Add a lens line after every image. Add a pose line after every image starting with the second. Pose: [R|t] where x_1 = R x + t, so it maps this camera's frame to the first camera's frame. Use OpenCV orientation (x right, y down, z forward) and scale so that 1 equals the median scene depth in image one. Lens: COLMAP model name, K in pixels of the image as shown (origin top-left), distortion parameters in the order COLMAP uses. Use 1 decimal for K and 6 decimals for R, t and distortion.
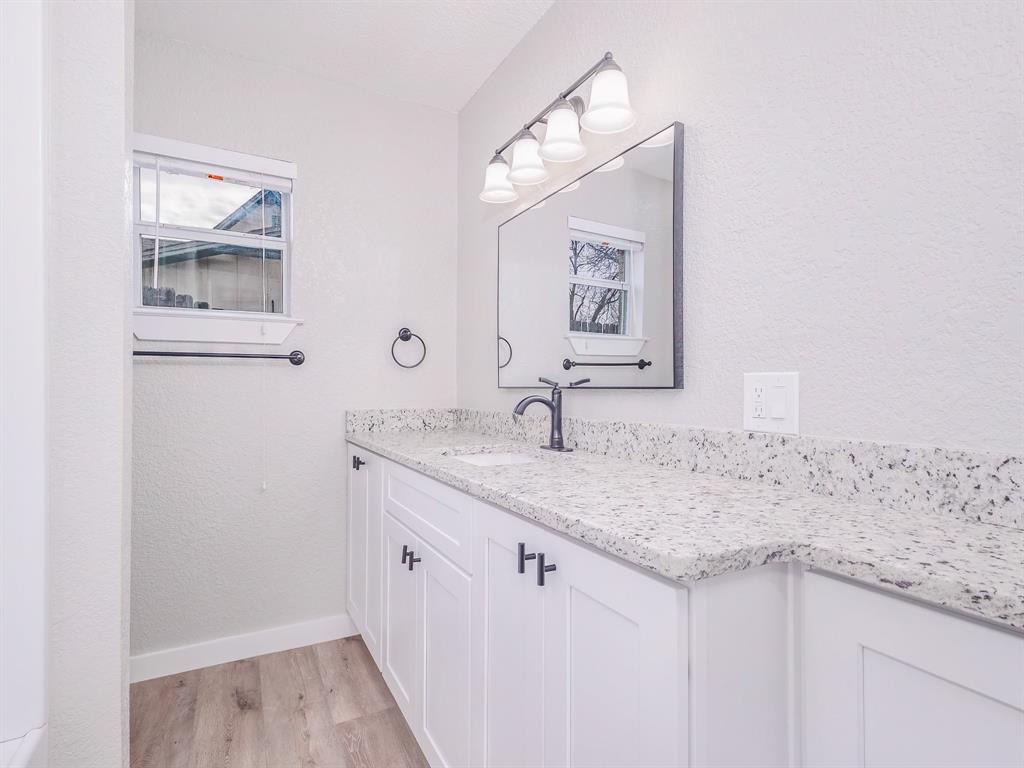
lens RADIAL K [[524.5, 0, 512.5], [0, 524.5, 385.0], [0, 0, 1]] dist [0.003683, 0.000295]
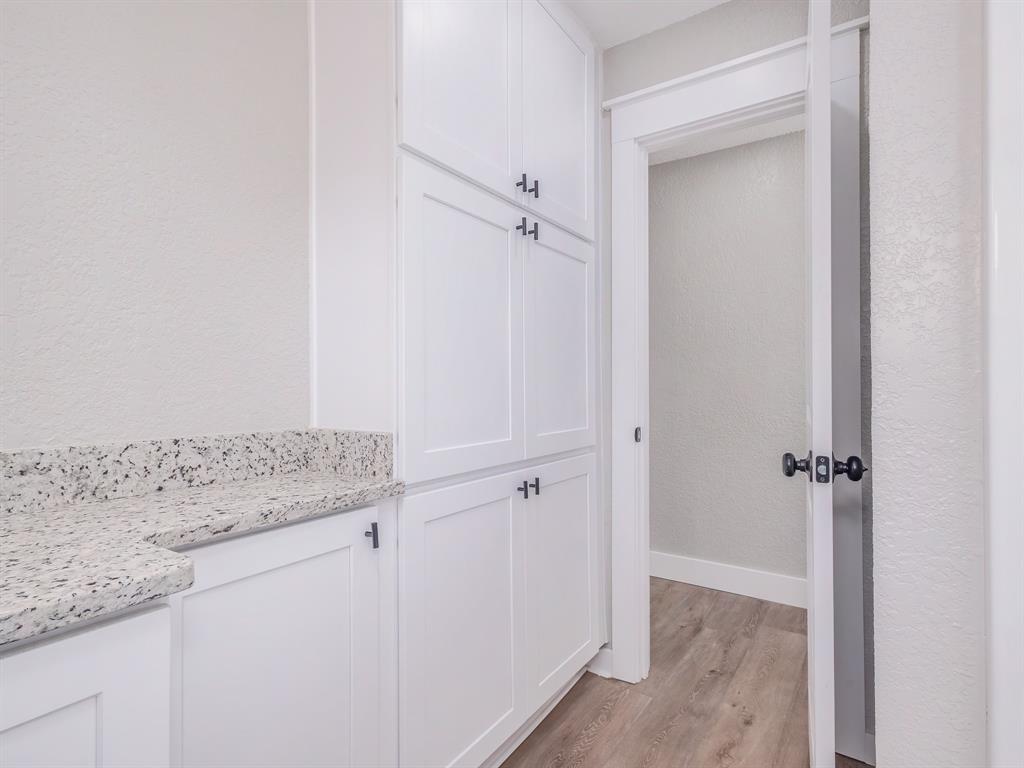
lens RADIAL K [[524.5, 0, 511.5], [0, 524.5, 385.4], [0, 0, 1]] dist [0.003683, 0.000295]
pose [[-0.455403, 0.004202, 0.890275, -0.661309], [-0.003438, 0.999973, -0.006478, -0.008639], [-0.890279, -0.006011, -0.455377, 0.699180]]
